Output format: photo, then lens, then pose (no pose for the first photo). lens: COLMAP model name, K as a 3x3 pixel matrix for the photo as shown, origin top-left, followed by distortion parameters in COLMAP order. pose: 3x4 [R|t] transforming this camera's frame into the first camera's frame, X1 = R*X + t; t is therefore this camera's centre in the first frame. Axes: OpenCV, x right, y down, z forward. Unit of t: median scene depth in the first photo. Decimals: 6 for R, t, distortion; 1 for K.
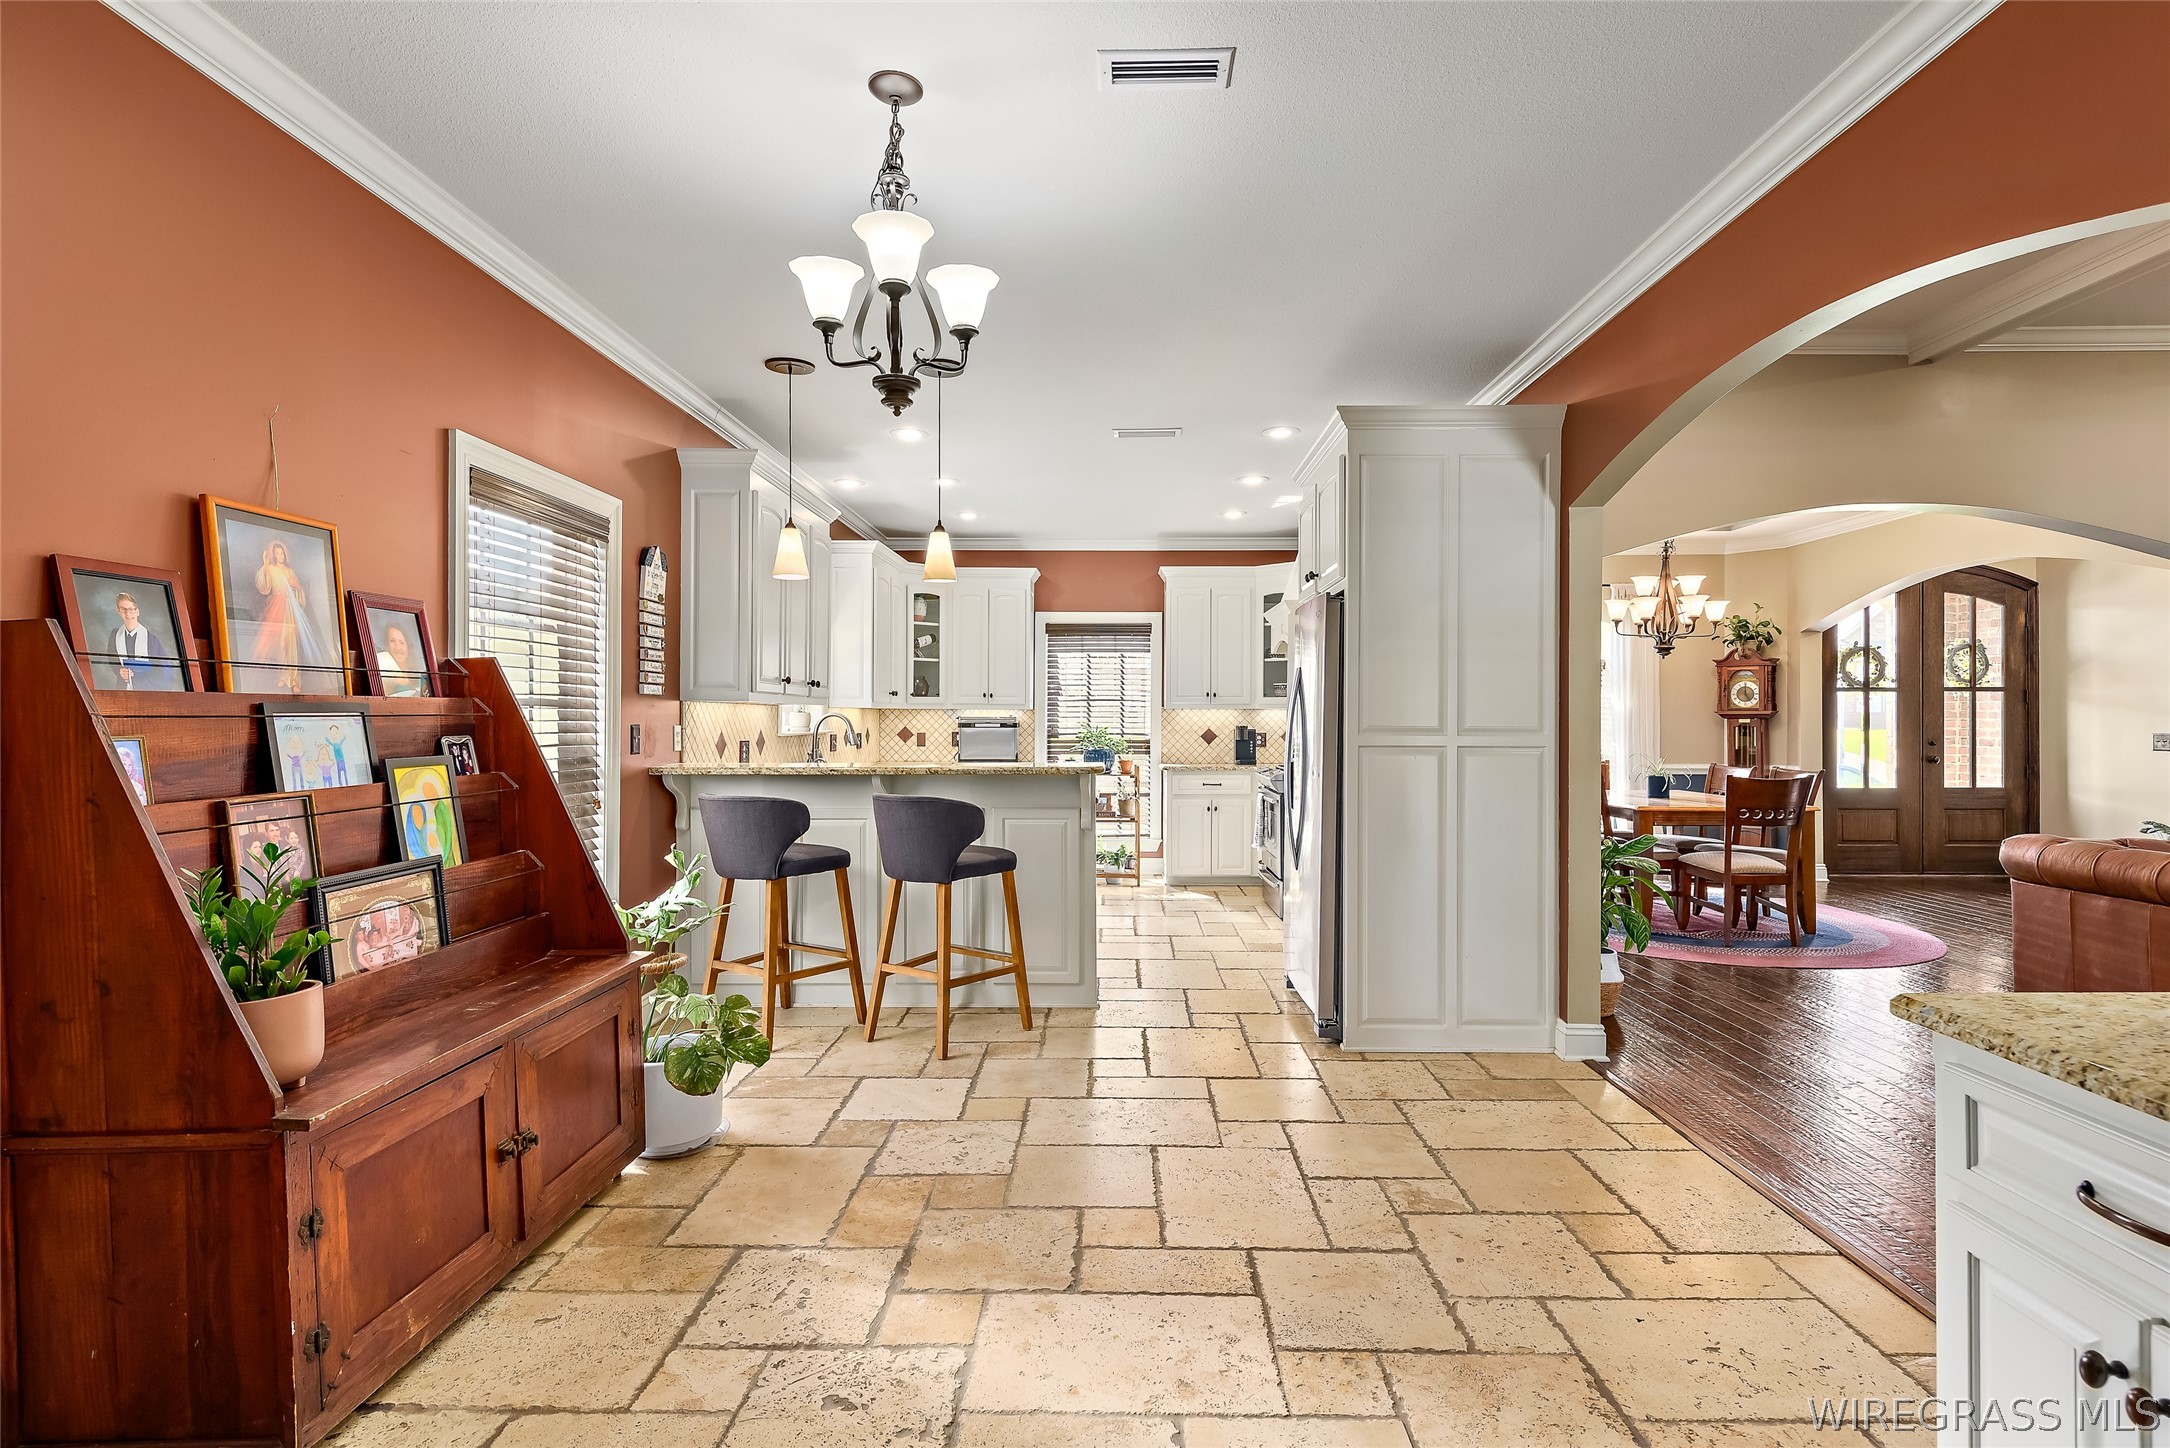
lens RADIAL K [[1061.3, 0, 1089.3], [0, 1061.3, 715.8], [0, 0, 1]] dist [0.002899, 0.000236]
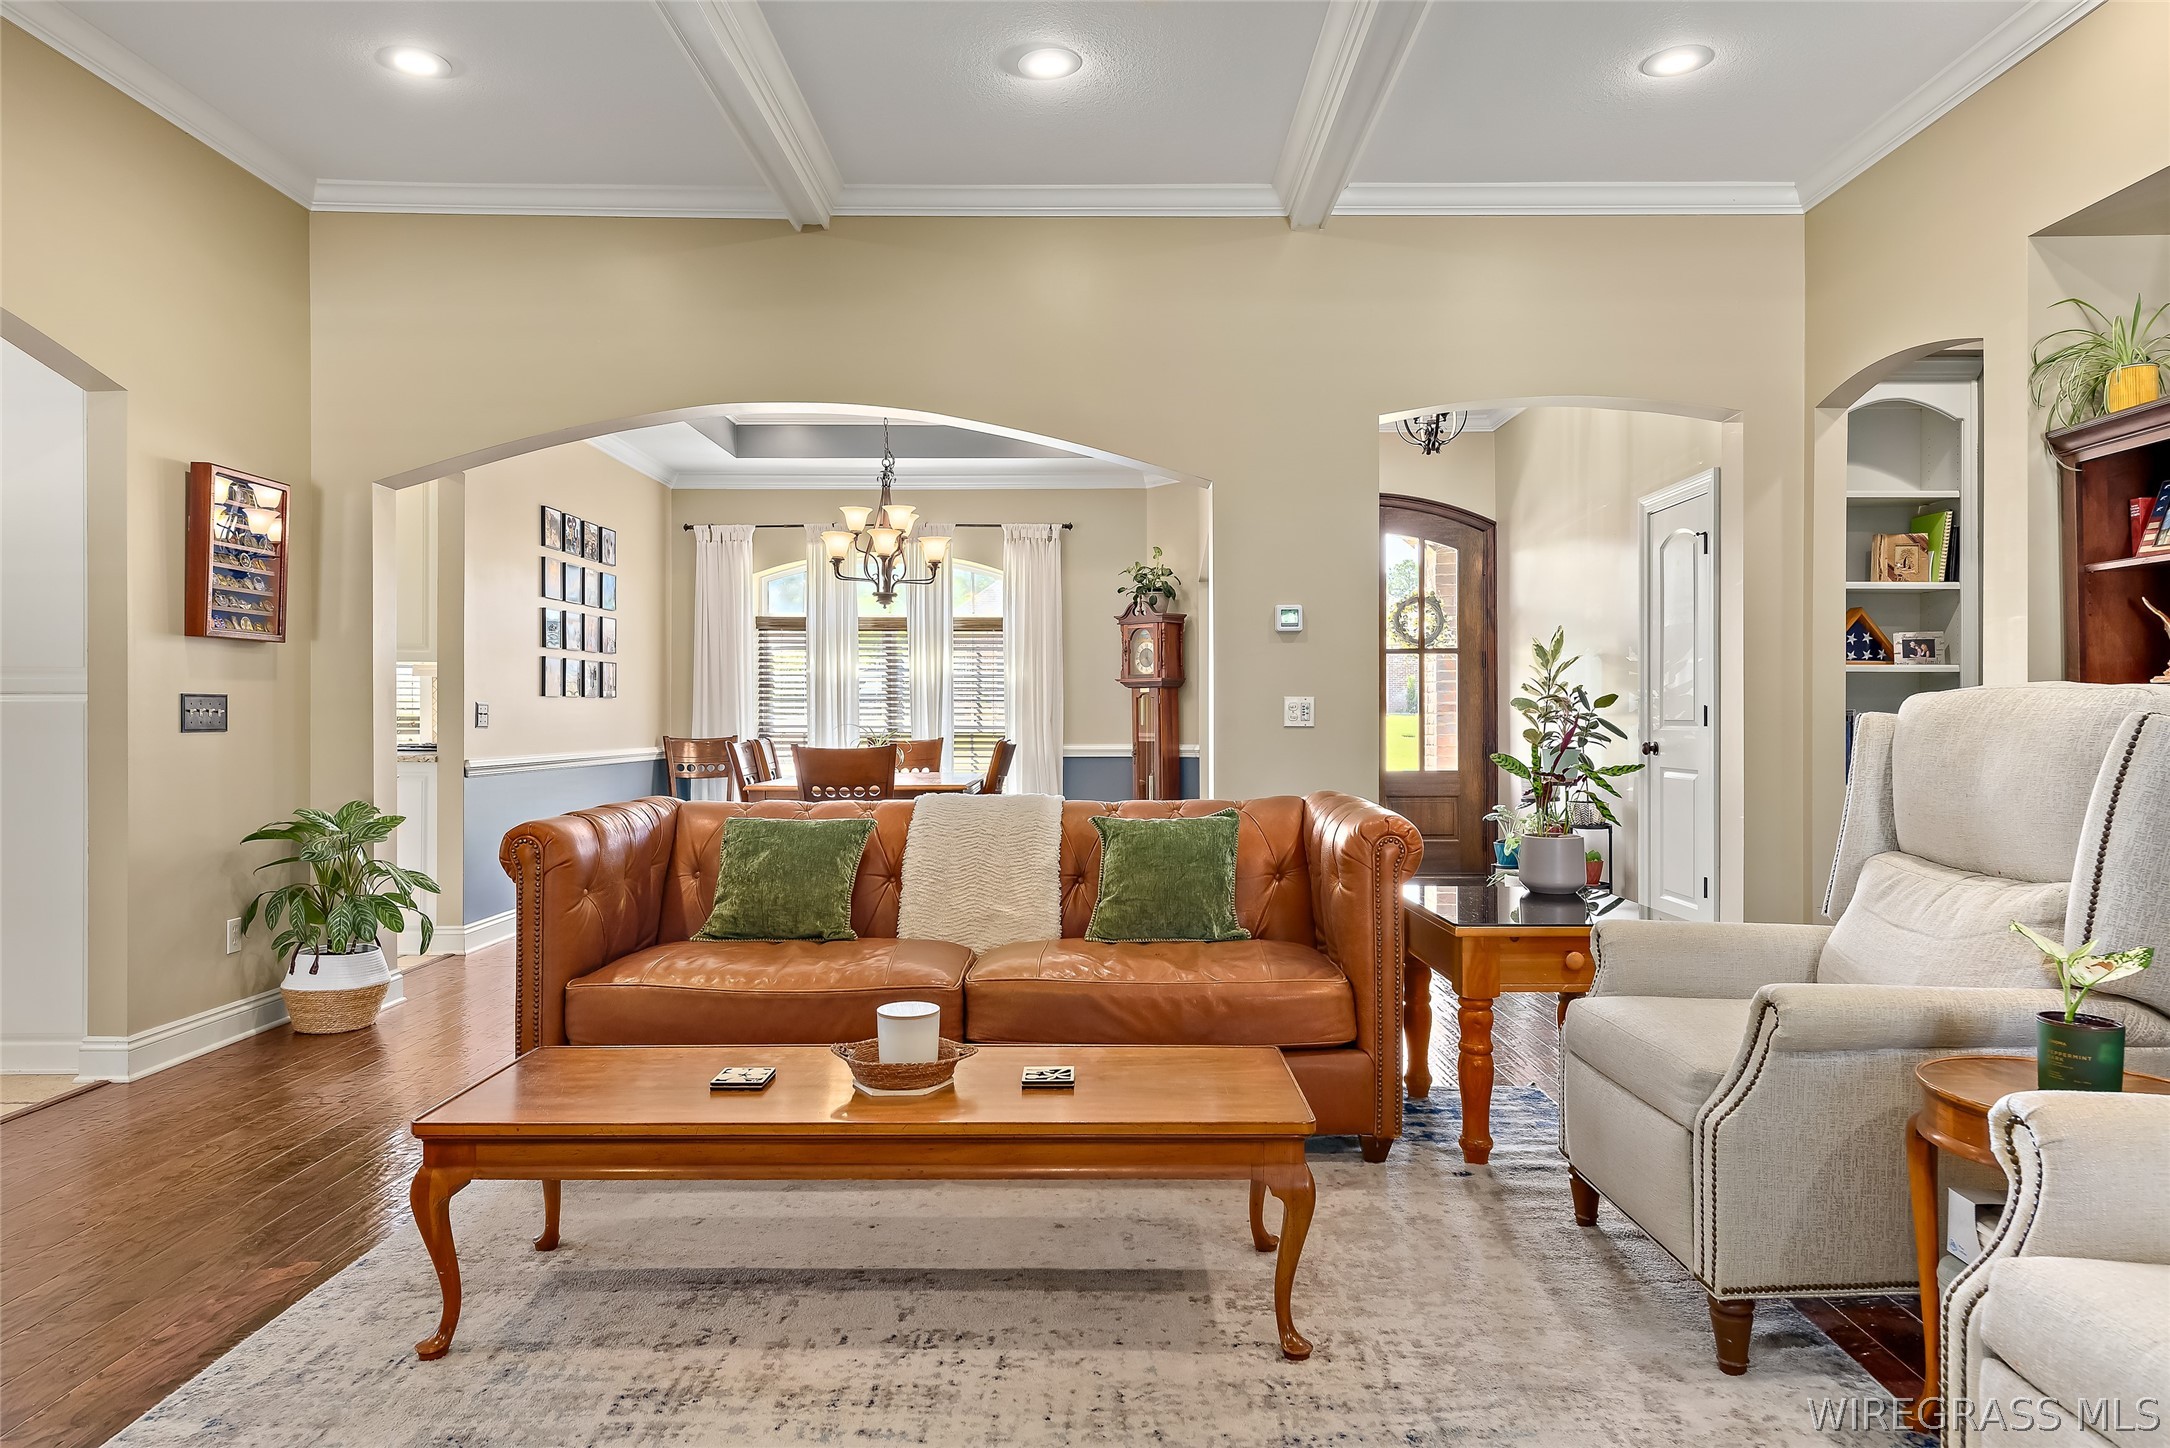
lens RADIAL K [[1310.4, 0, 1095.8], [0, 1310.4, 722.1], [0, 0, 1]] dist [0.007102, -0.000424]
pose [[0.999754, -0.001740, 0.022117, 0.601466], [0.001578, 0.999972, 0.007346, 0.023293], [-0.022129, -0.007309, 0.999728, -0.003124]]
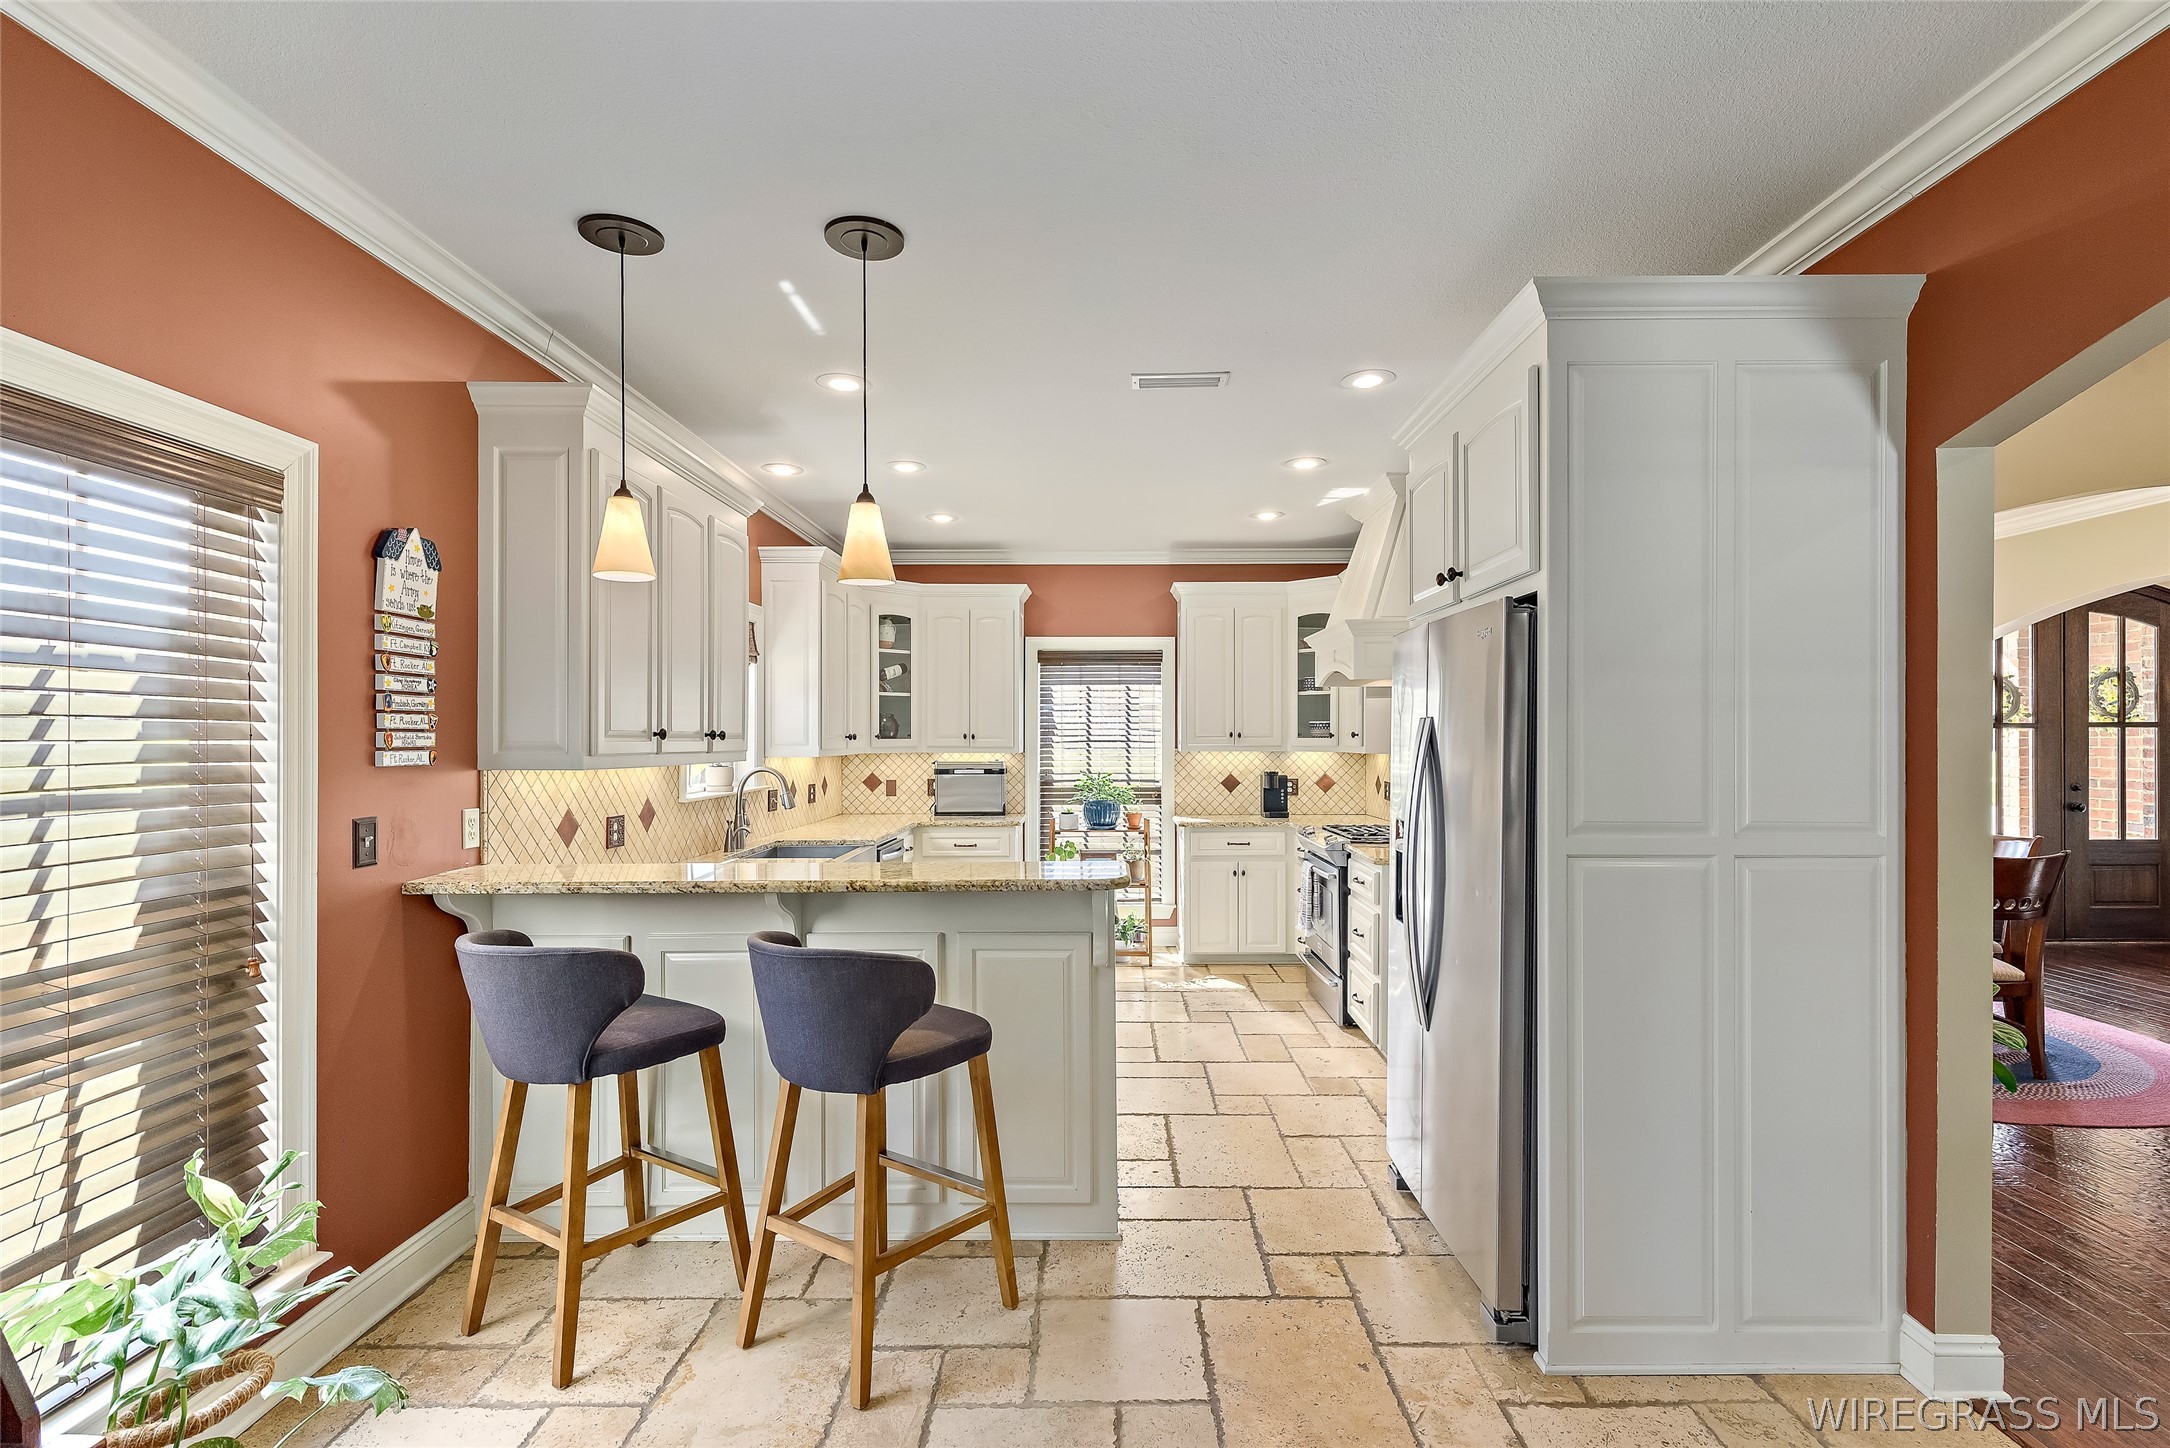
lens RADIAL K [[981.4, 0, 1089.4], [0, 981.4, 737.3], [0, 0, 1]] dist [-0.001187, -0.000132]
pose [[0.999933, -0.003851, 0.010958, -0.009507], [0.003839, 0.999992, 0.001108, -0.020318], [-0.010962, -0.001066, 0.999939, 0.237142]]
